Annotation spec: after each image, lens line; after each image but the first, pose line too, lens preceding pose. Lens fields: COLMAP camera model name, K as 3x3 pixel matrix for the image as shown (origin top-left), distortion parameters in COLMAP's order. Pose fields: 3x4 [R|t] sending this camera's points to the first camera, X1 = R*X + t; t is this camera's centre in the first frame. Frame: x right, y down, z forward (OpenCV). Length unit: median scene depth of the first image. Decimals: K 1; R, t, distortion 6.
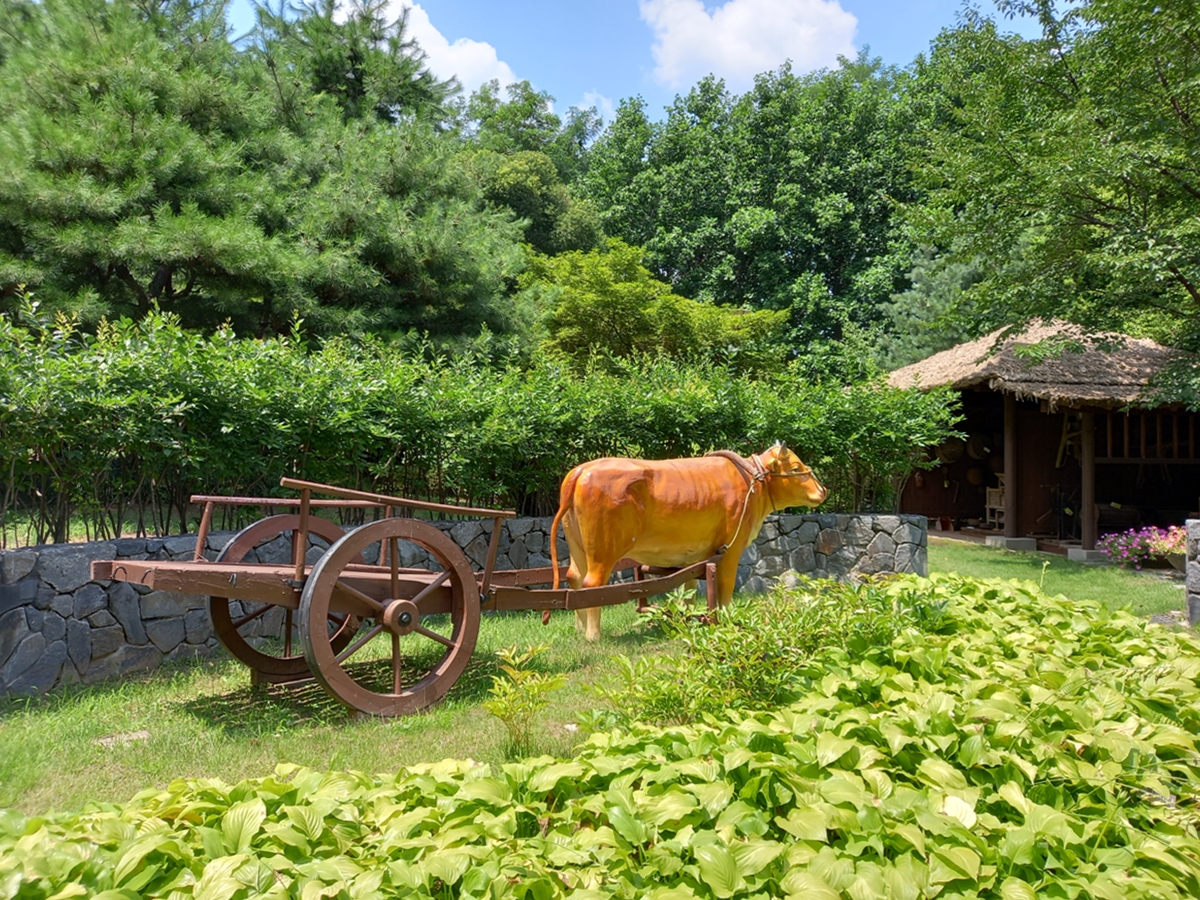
lens RADIAL K [[948.7, 0, 600.6], [0, 948.7, 452.1], [0, 0, 1]] dist [0.030753, 0.002696]
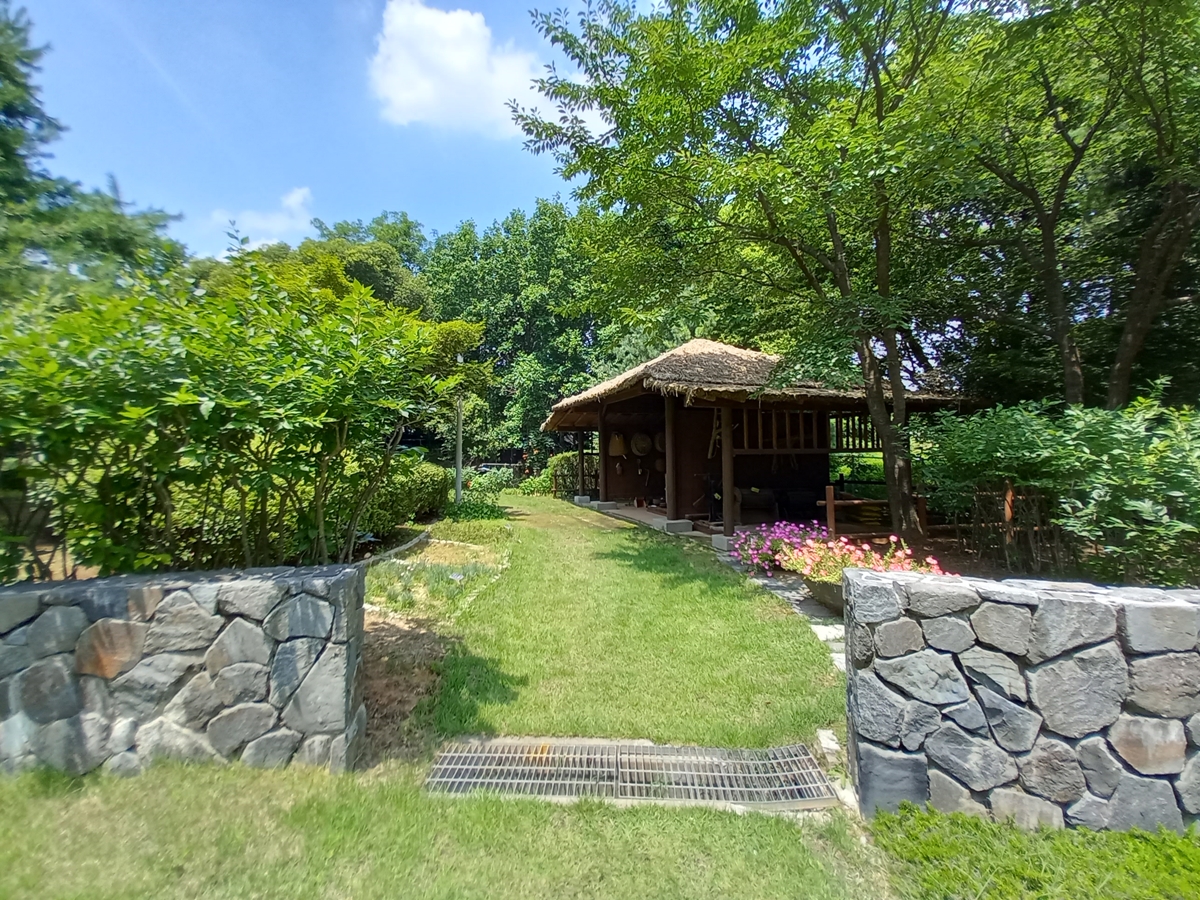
lens RADIAL K [[481.7, 0, 599.0], [0, 481.7, 447.9], [0, 0, 1]] dist [-0.000593, 0.000012]
pose [[0.987748, -0.015568, 0.155276, 0.145699], [0.016497, 0.999853, -0.004692, 0.002100], [-0.155180, 0.007196, 0.987860, 0.251465]]
